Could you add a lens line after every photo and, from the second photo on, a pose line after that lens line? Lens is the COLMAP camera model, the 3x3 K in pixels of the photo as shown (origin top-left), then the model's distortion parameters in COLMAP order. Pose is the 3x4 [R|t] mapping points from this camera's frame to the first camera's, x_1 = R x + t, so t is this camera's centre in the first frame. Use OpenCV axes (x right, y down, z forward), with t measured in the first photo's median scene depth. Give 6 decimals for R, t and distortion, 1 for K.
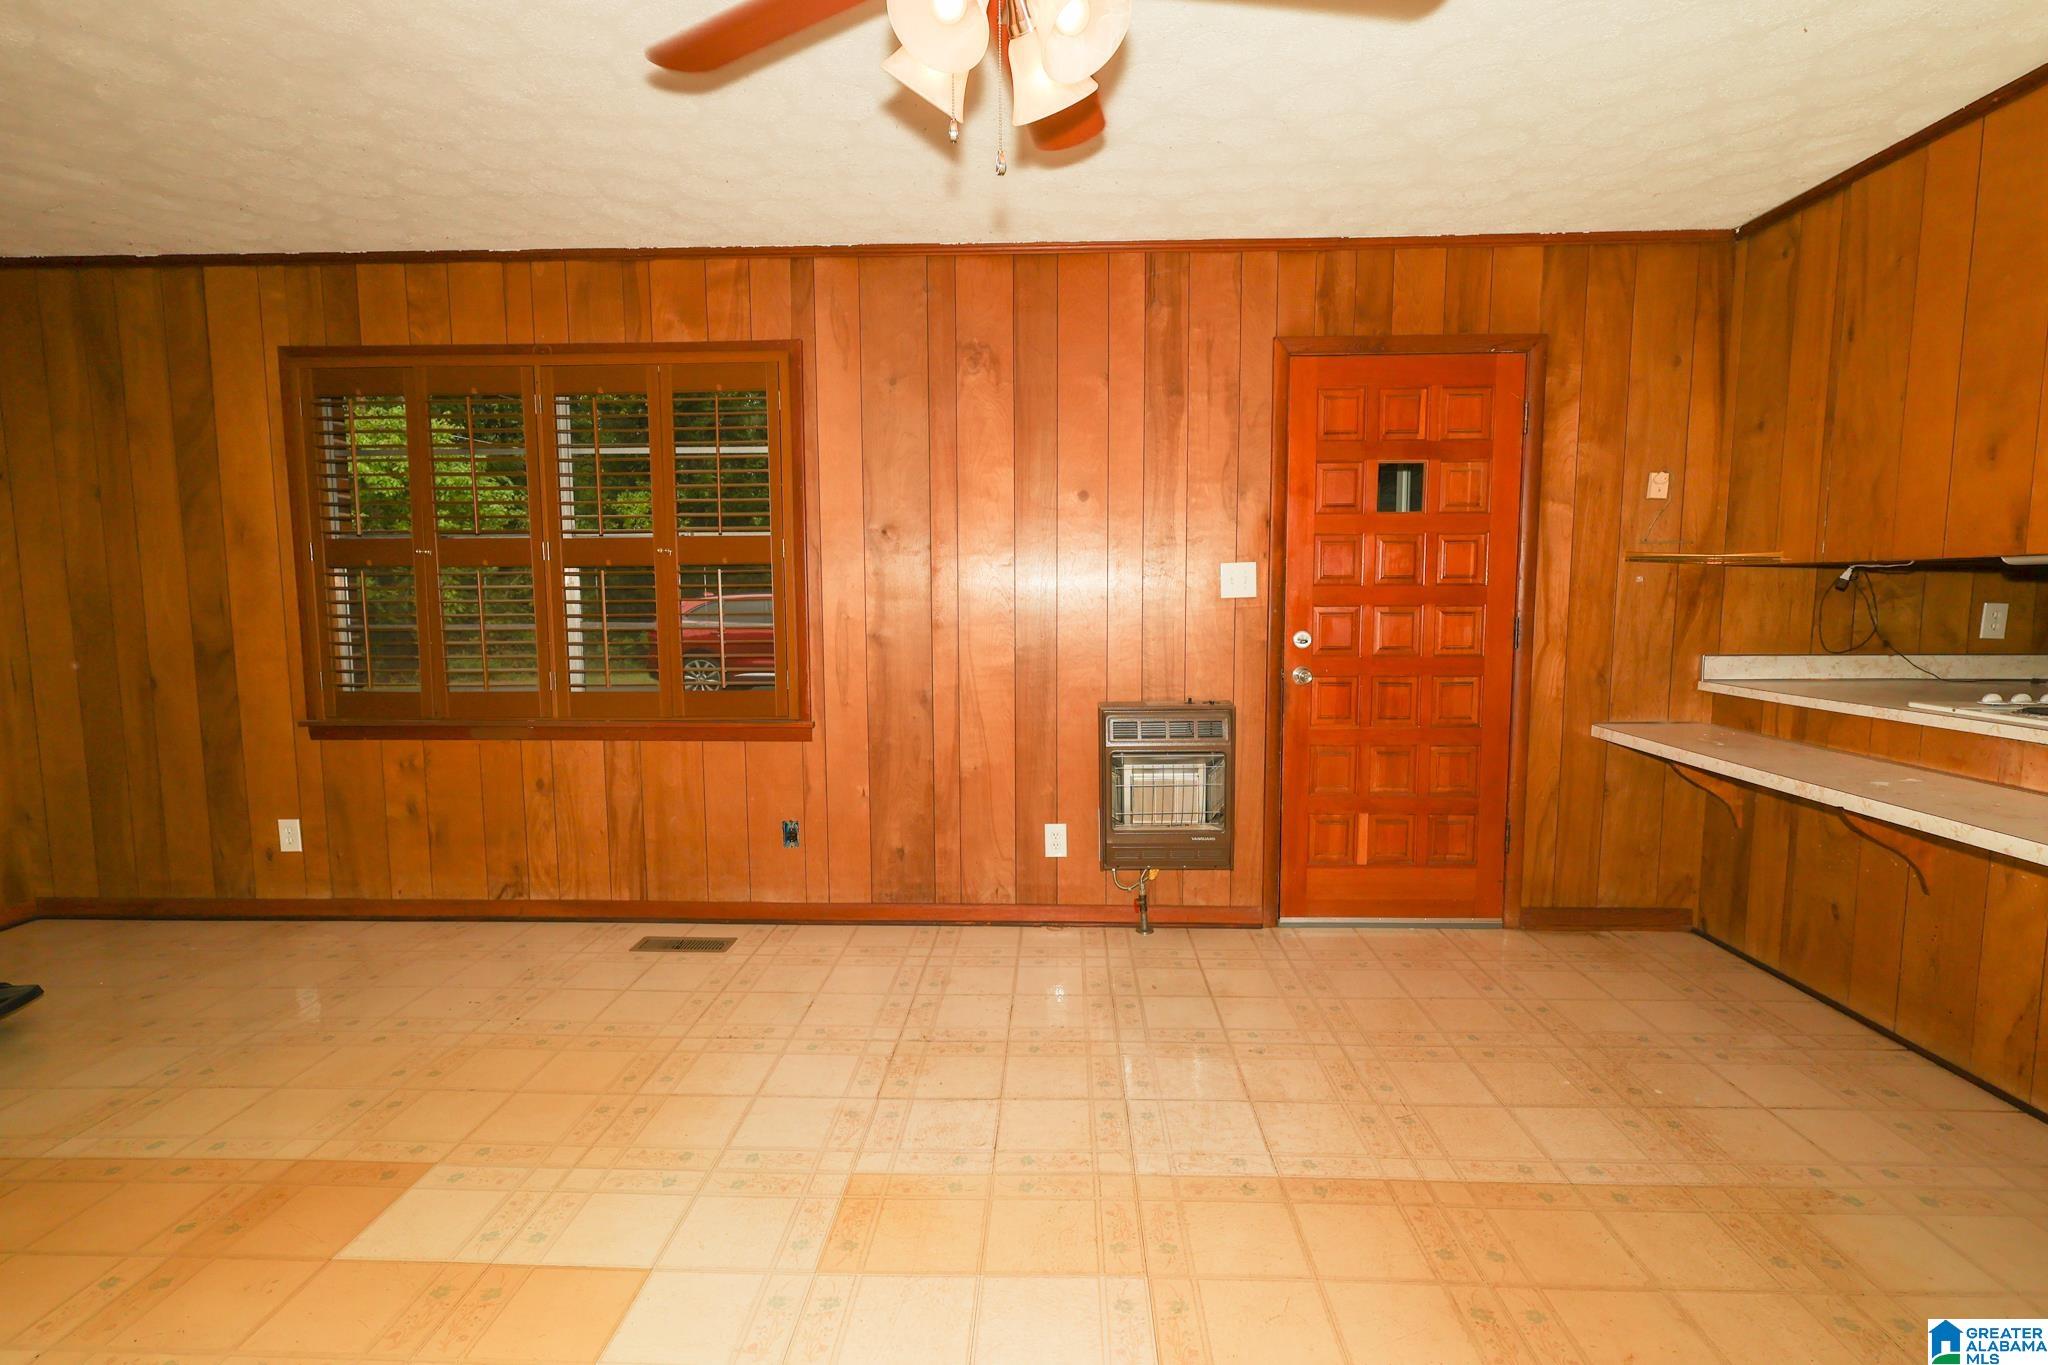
lens RADIAL K [[956.9, 0, 1027.7], [0, 956.9, 701.5], [0, 0, 1]] dist [-0.002590, 0.003211]
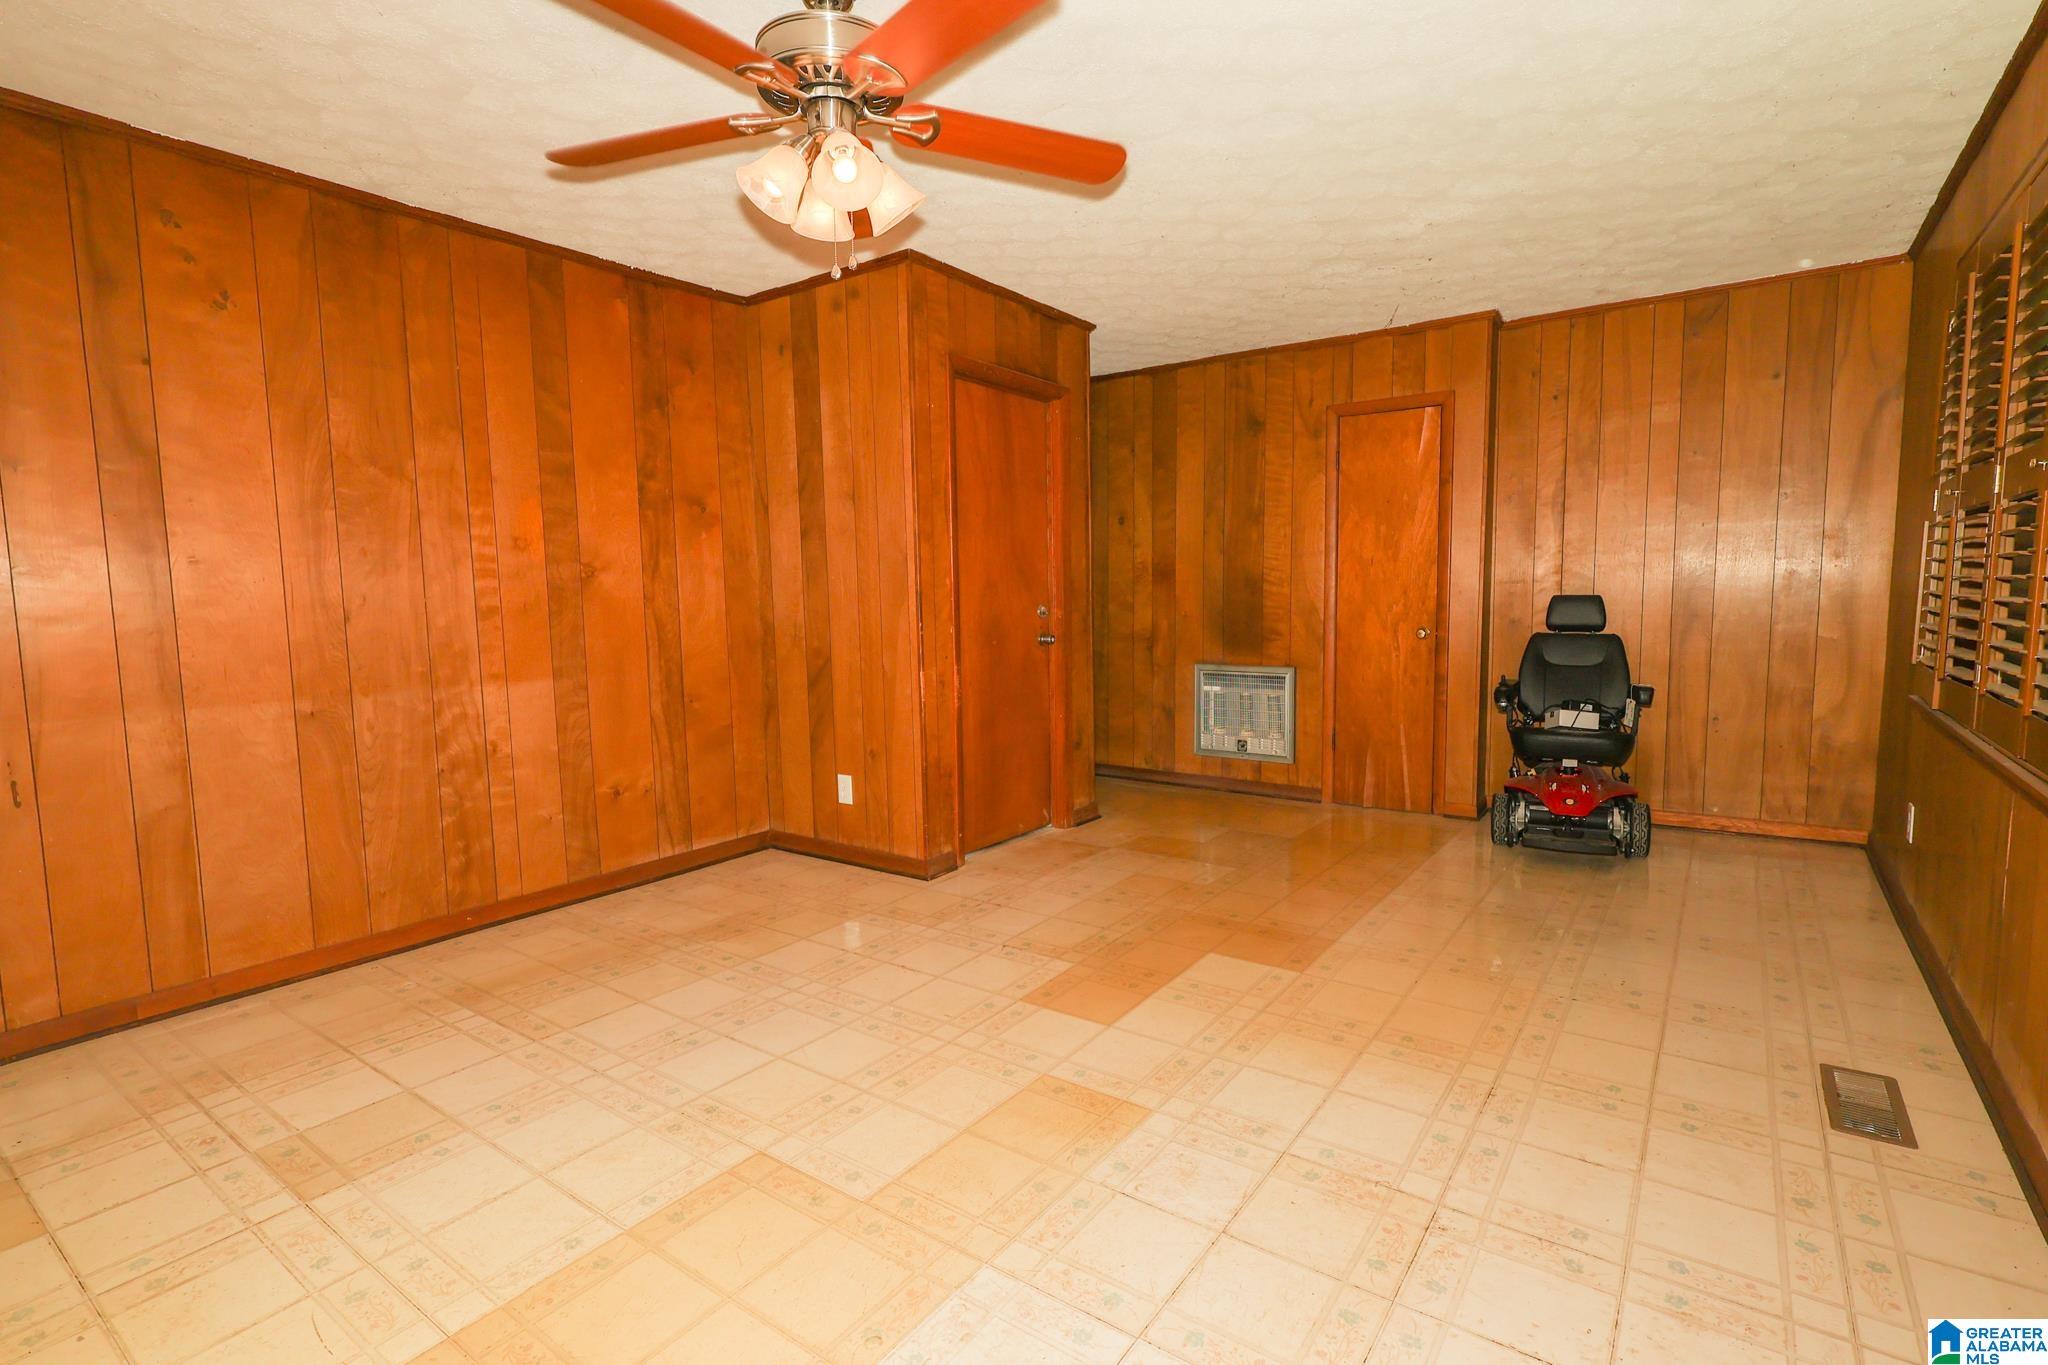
lens RADIAL K [[956.9, 0, 1030.4], [0, 956.9, 690.6], [0, 0, 1]] dist [-0.002590, 0.003211]
pose [[-0.558959, 0.104412, -0.822595, 0.437857], [-0.070031, 0.982552, 0.172301, -0.082965], [0.826233, 0.153917, -0.541894, 0.849444]]
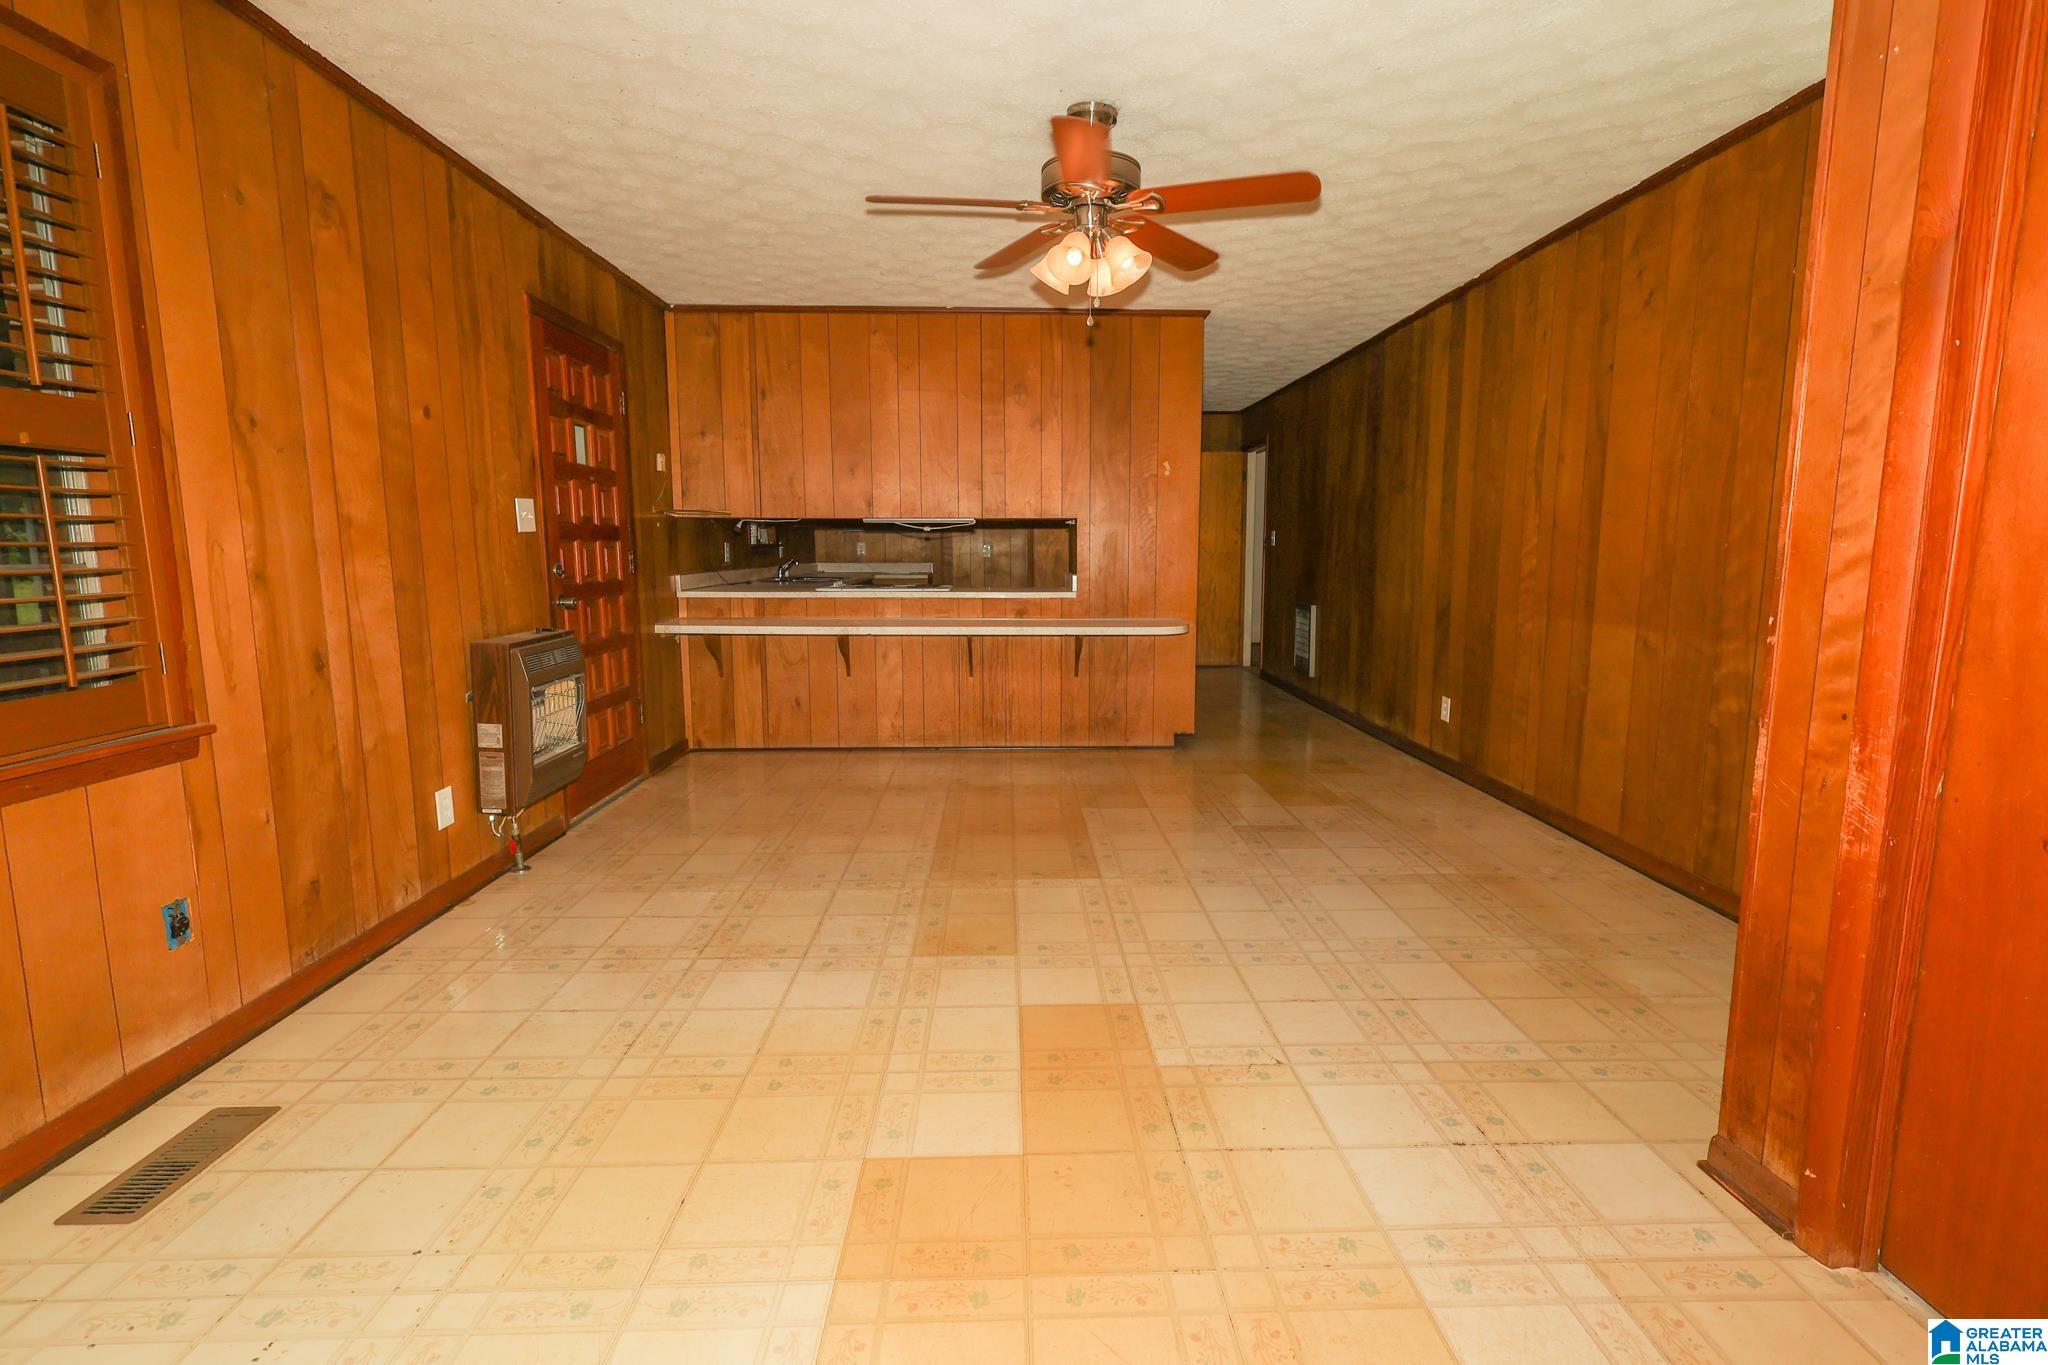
lens RADIAL K [[956.9, 0, 1048.9], [0, 956.9, 678.6], [0, 0, 1]] dist [-0.002590, 0.003211]
pose [[-0.083701, -0.133197, 0.987549, -0.900405], [0.107999, 0.983976, 0.141869, -0.036237], [-0.990621, 0.118529, -0.067974, 0.522044]]
